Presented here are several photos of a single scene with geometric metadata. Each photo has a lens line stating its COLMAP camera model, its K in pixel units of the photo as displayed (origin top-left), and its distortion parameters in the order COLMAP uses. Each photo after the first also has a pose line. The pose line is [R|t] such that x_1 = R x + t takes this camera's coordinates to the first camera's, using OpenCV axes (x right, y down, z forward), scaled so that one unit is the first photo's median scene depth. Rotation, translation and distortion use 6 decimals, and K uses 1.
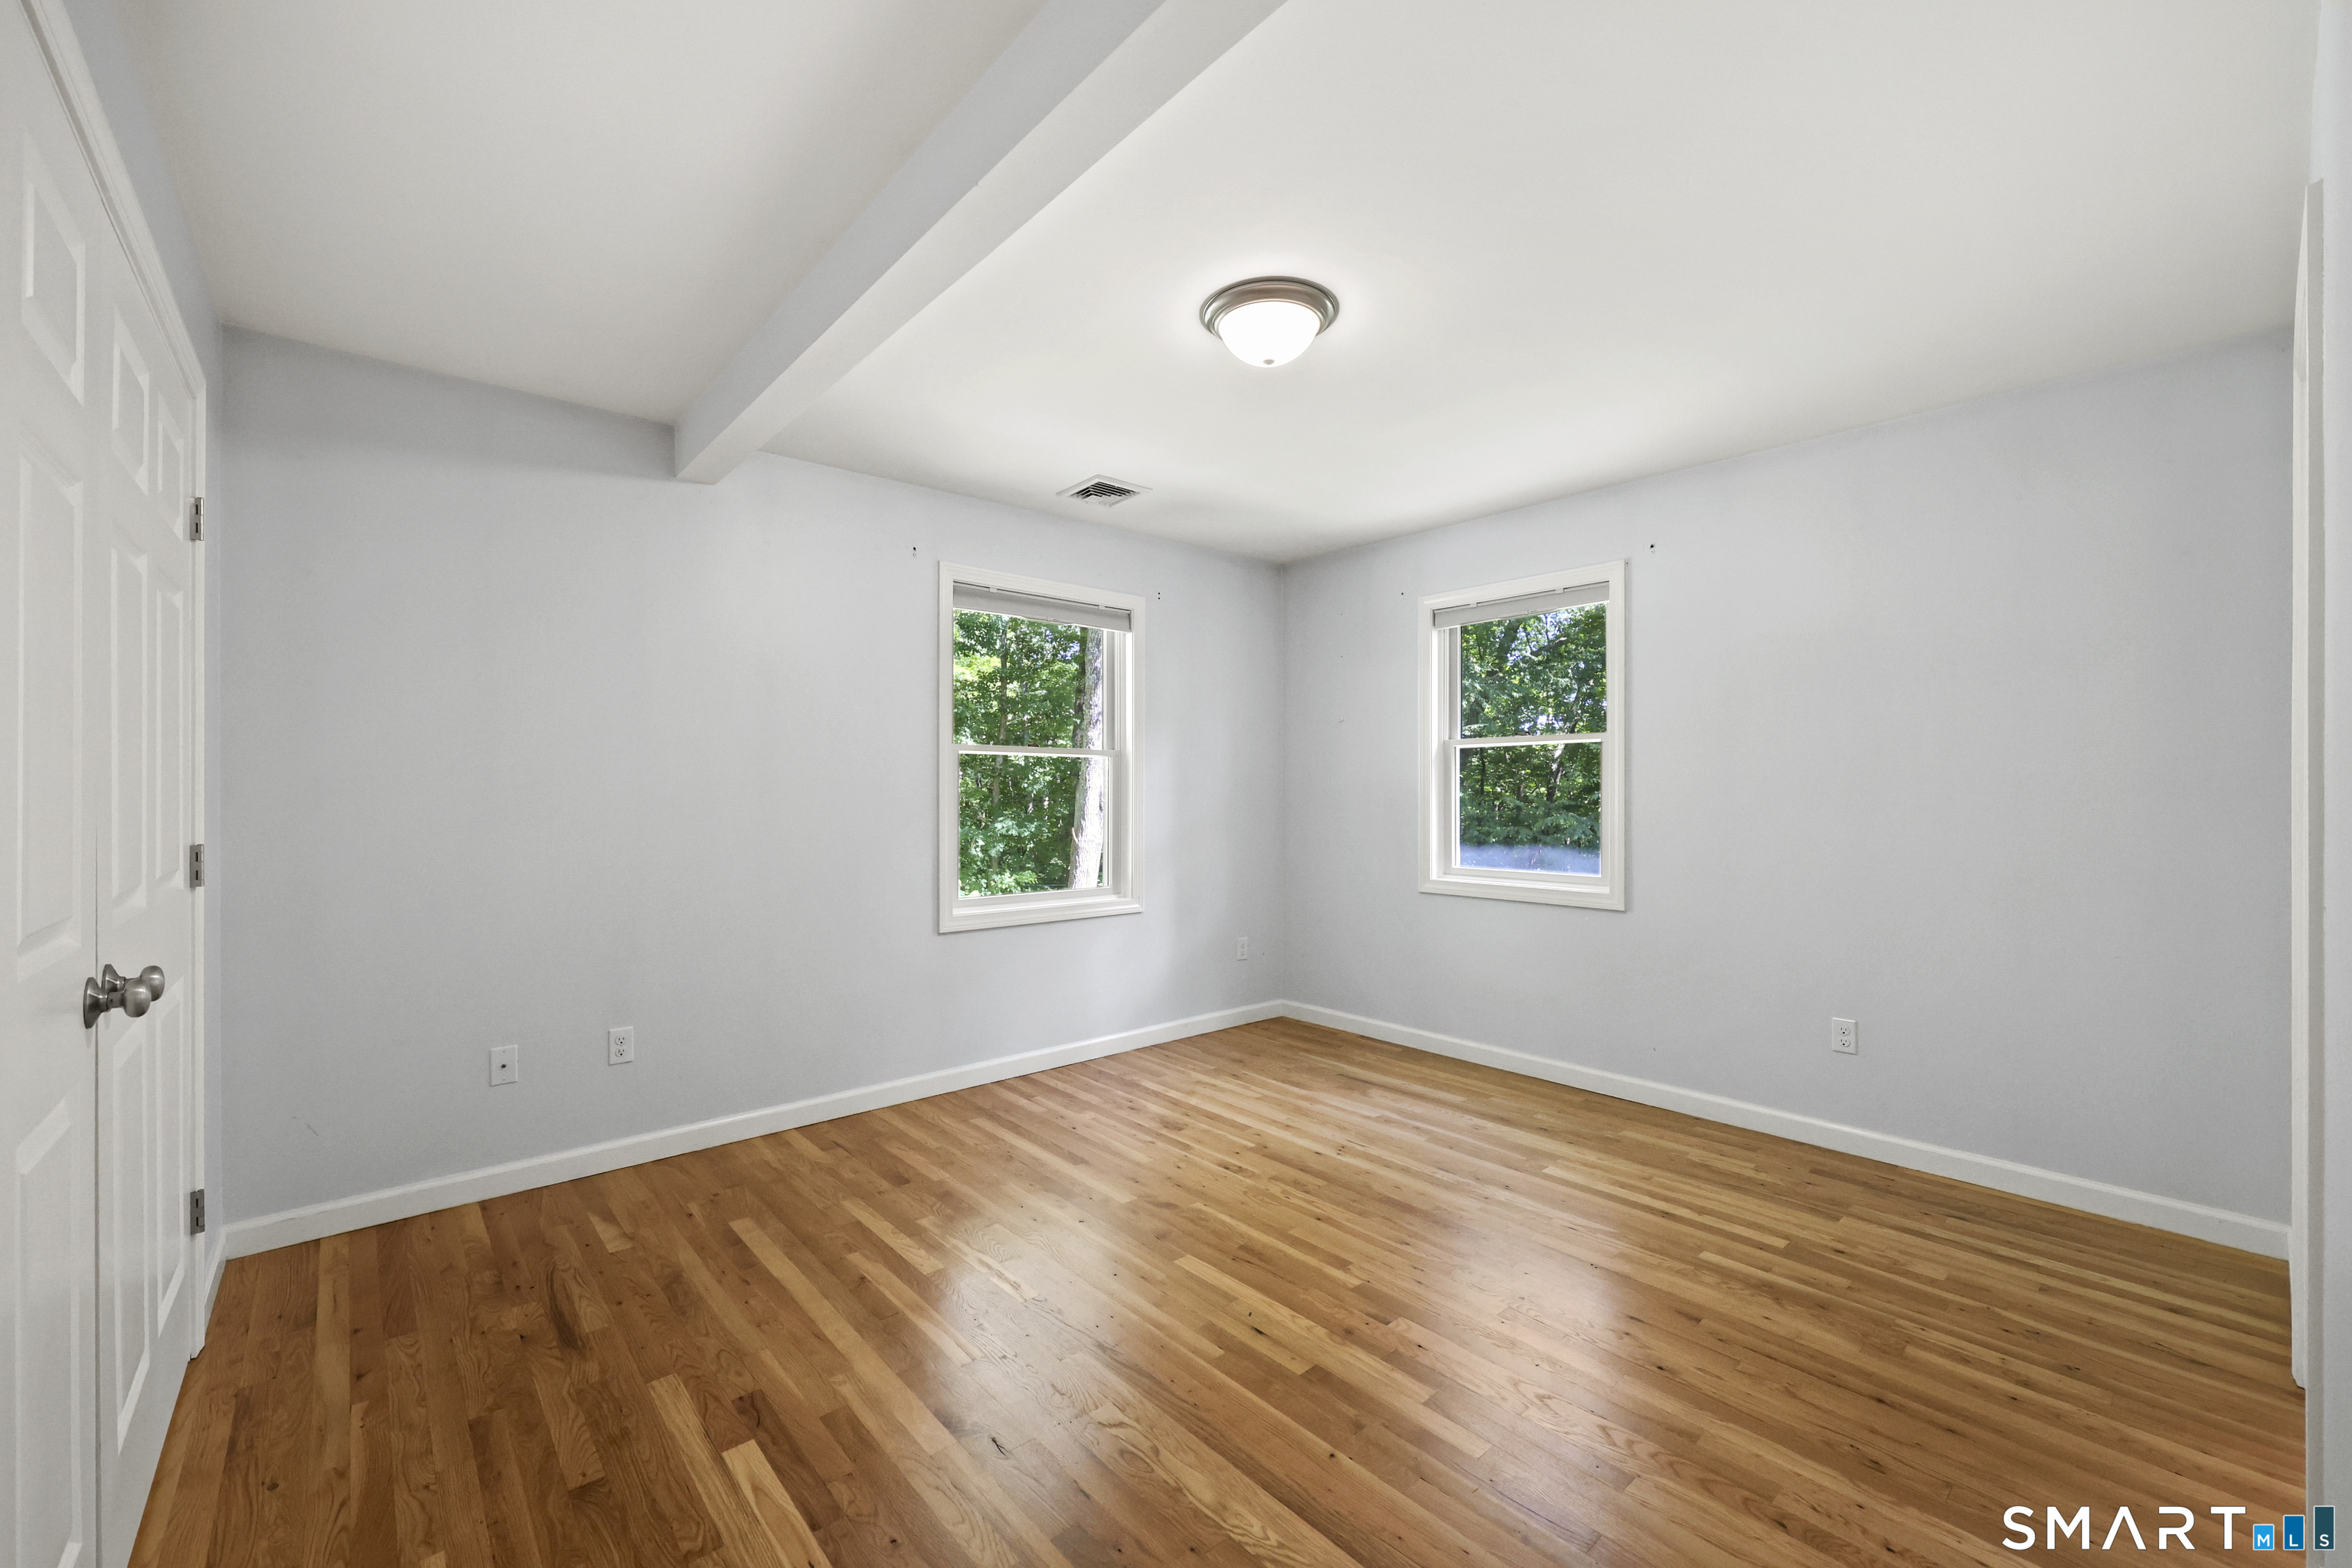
lens RADIAL K [[950.8, 0, 1184.4], [0, 950.8, 785.8], [0, 0, 1]] dist [0.004318, -0.000001]
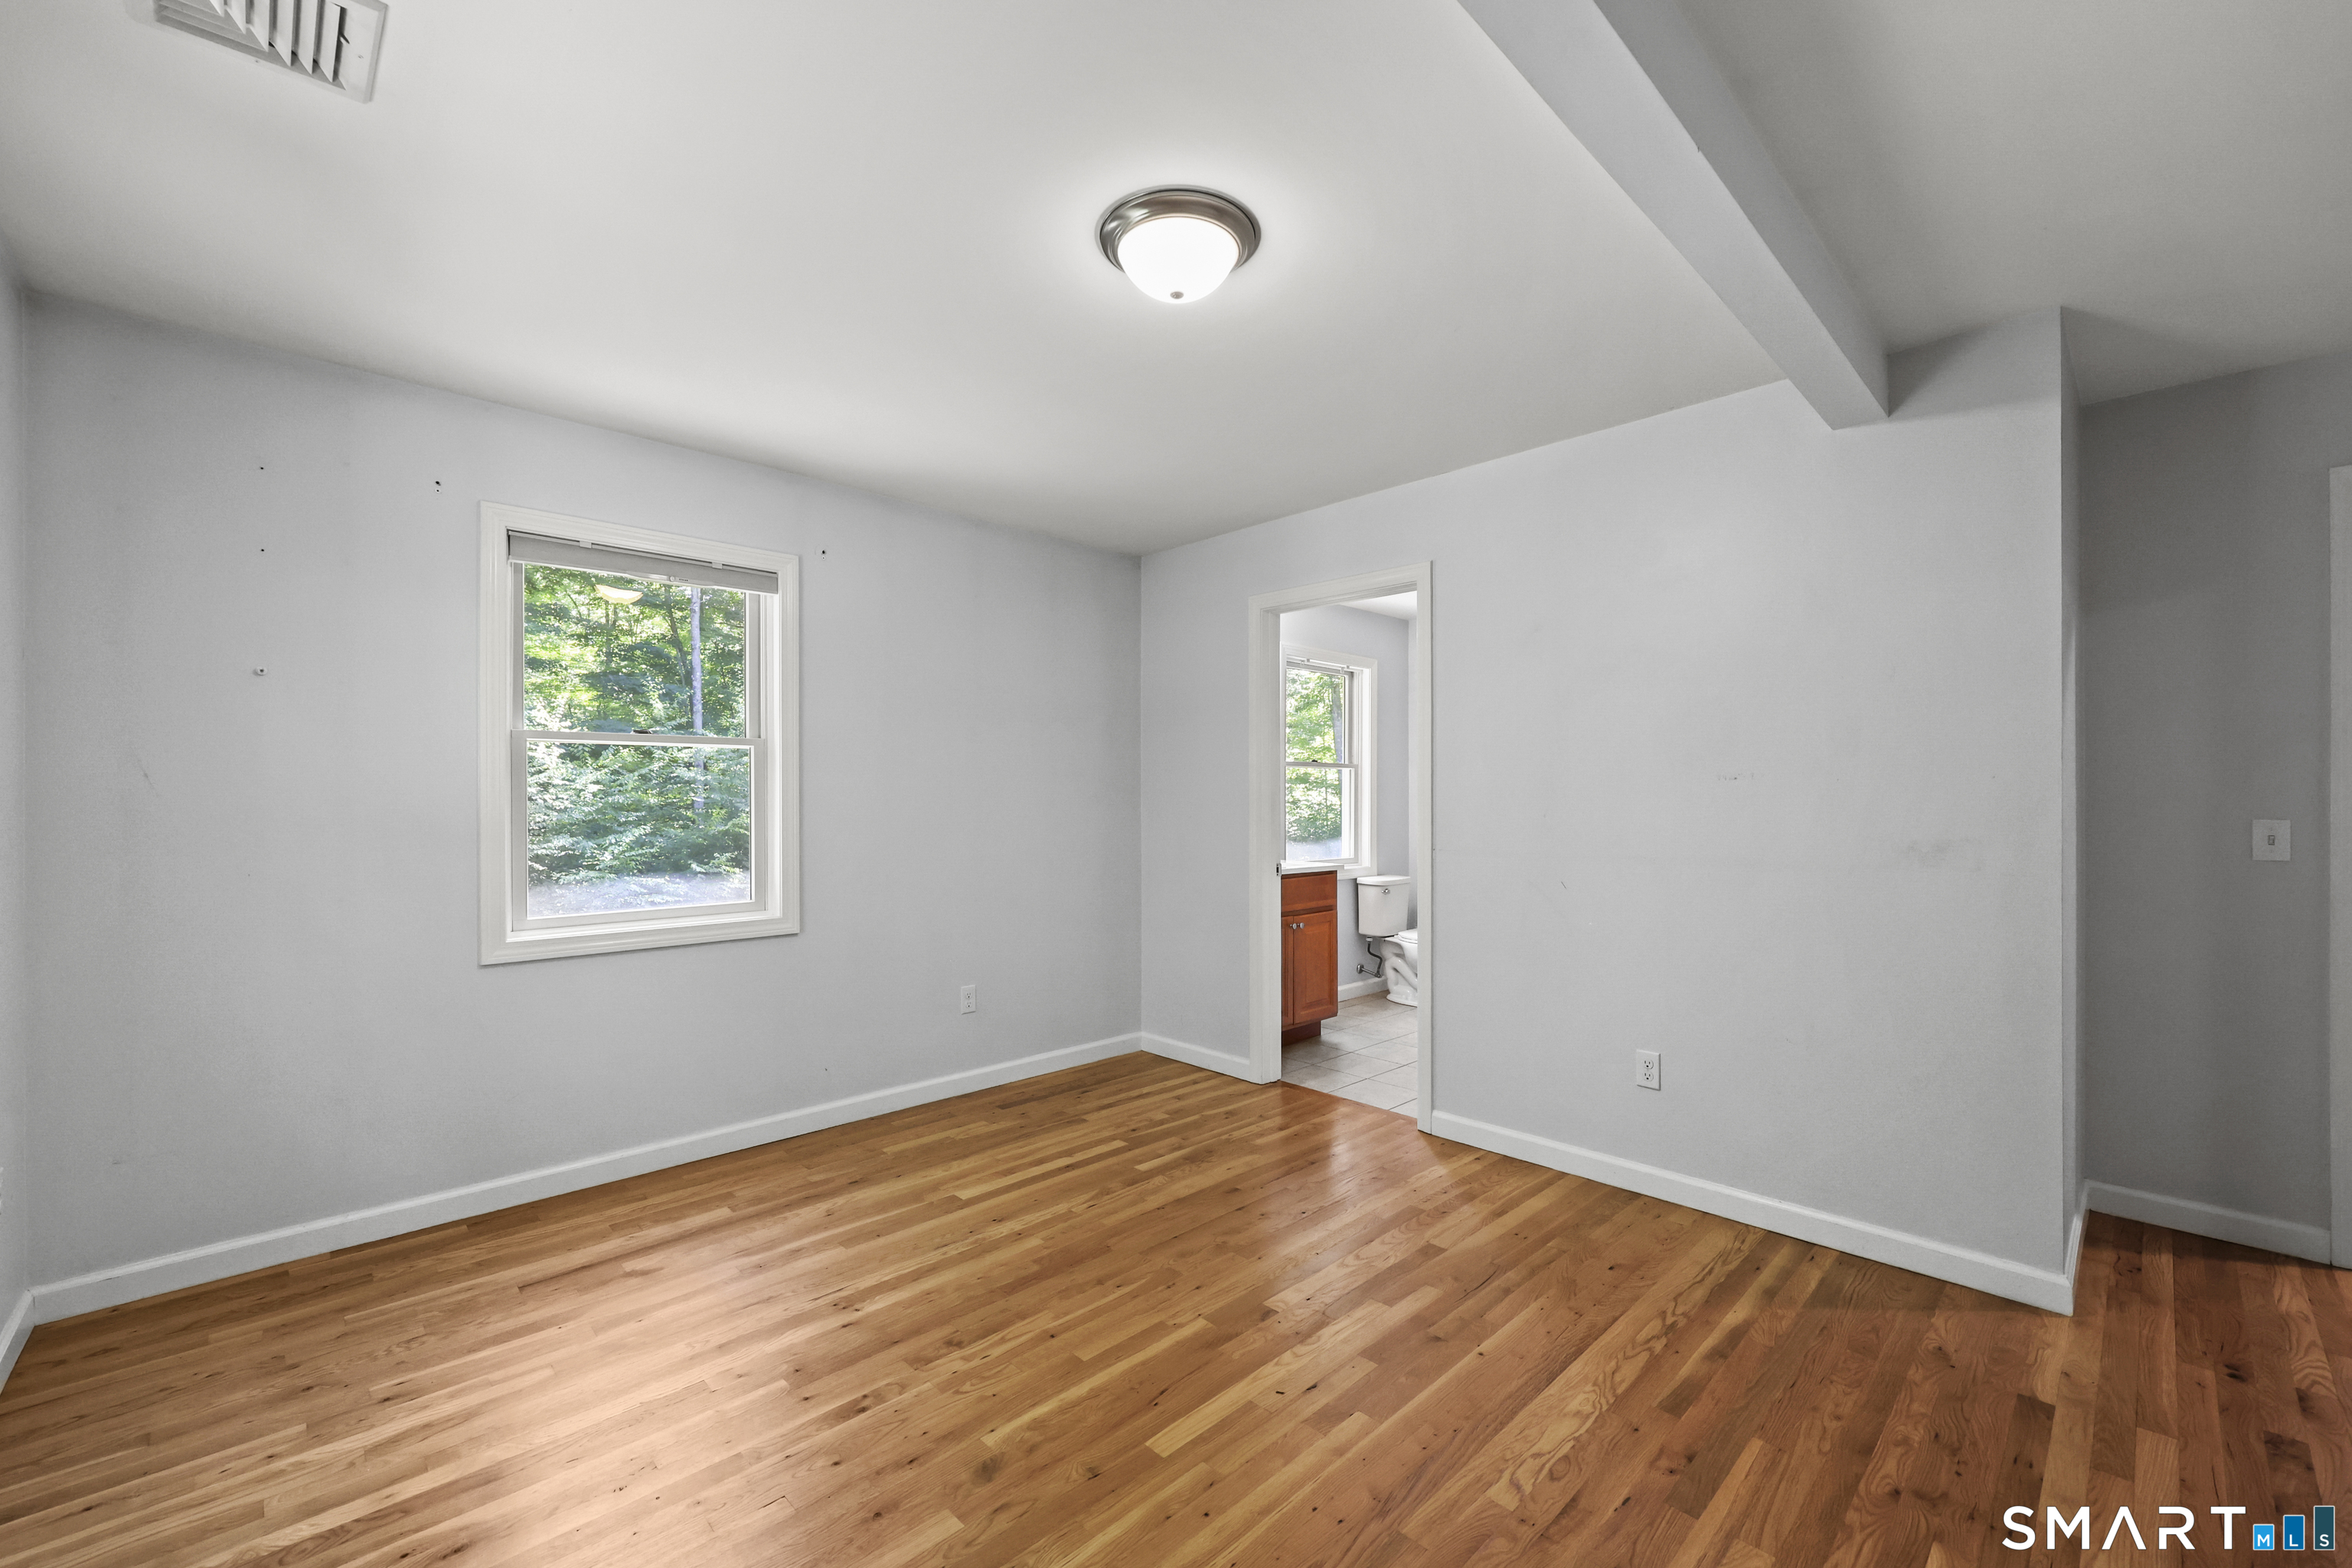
lens RADIAL K [[950.8, 0, 1164.2], [0, 950.8, 801.0], [0, 0, 1]] dist [0.004318, -0.000001]
pose [[-0.040169, -0.001159, 0.999192, -0.647952], [-0.002324, 0.999997, 0.001066, -0.002016], [-0.999190, -0.002279, -0.040172, 0.903807]]
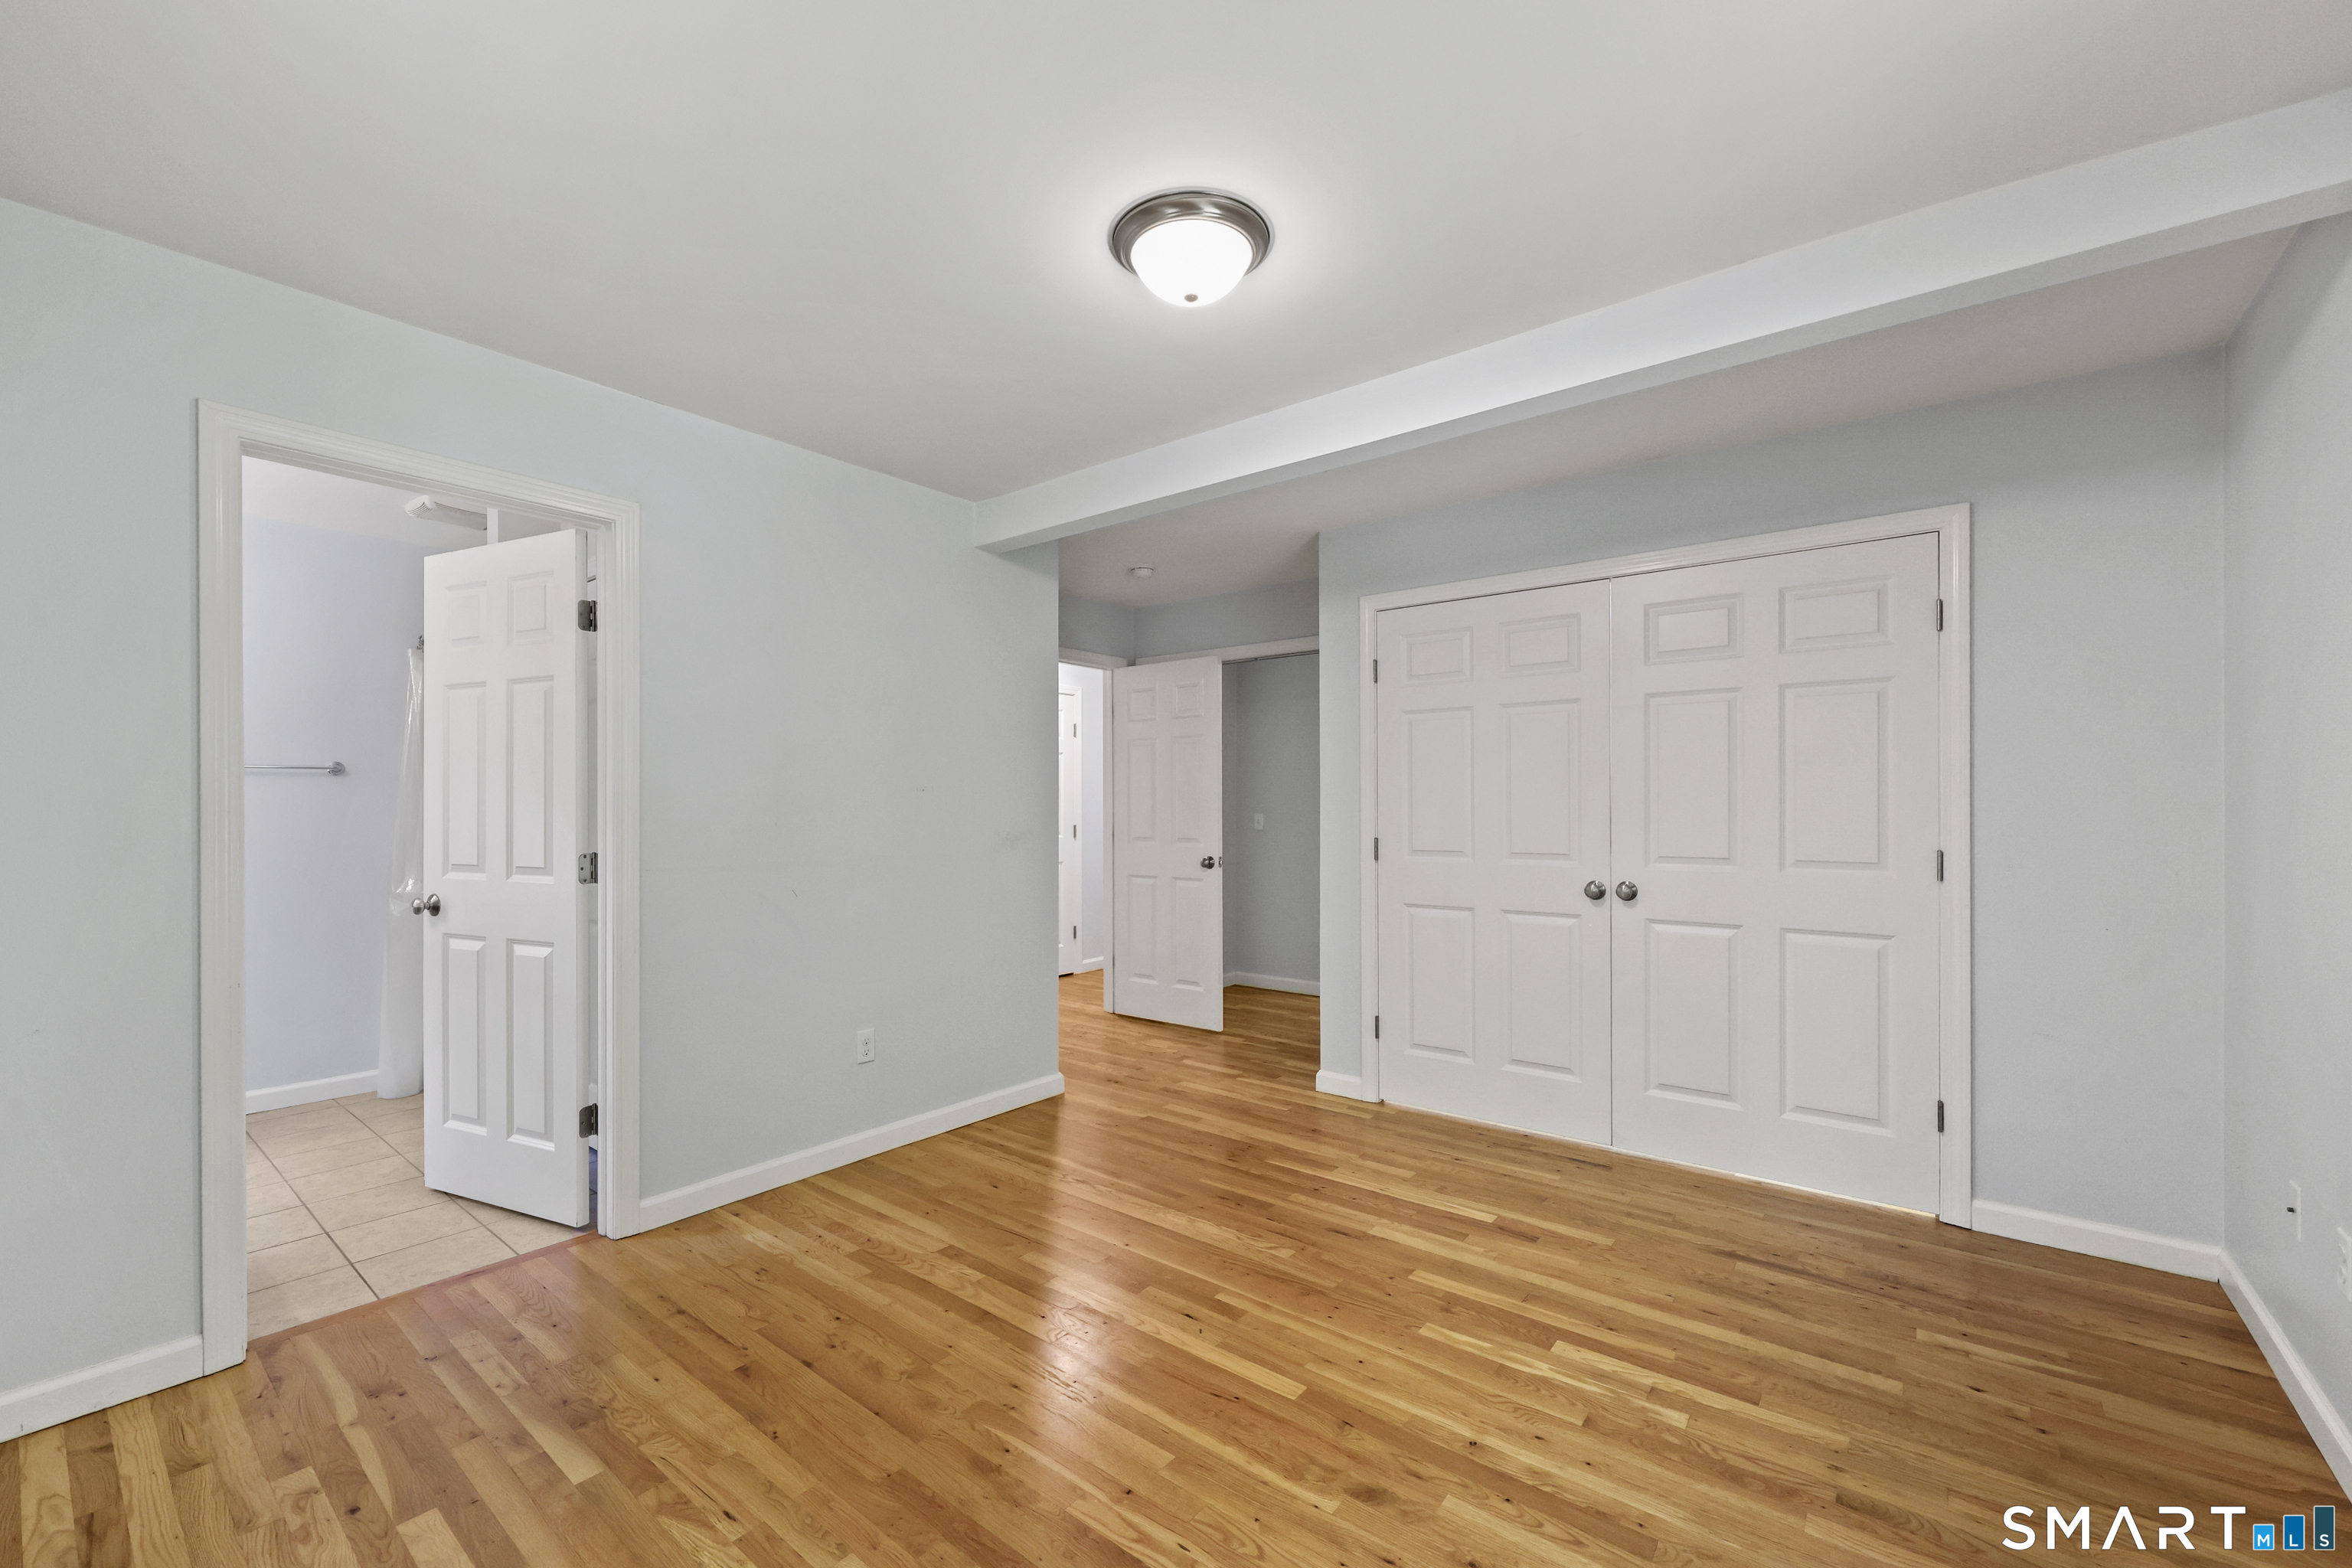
lens RADIAL K [[950.8, 0, 1188.9], [0, 950.8, 802.2], [0, 0, 1]] dist [0.004318, -0.000001]
pose [[-0.983660, 0.000433, -0.180034, 0.207635], [0.001664, 0.999976, -0.006684, -0.000665], [0.180027, -0.006875, -0.983638, 1.575089]]
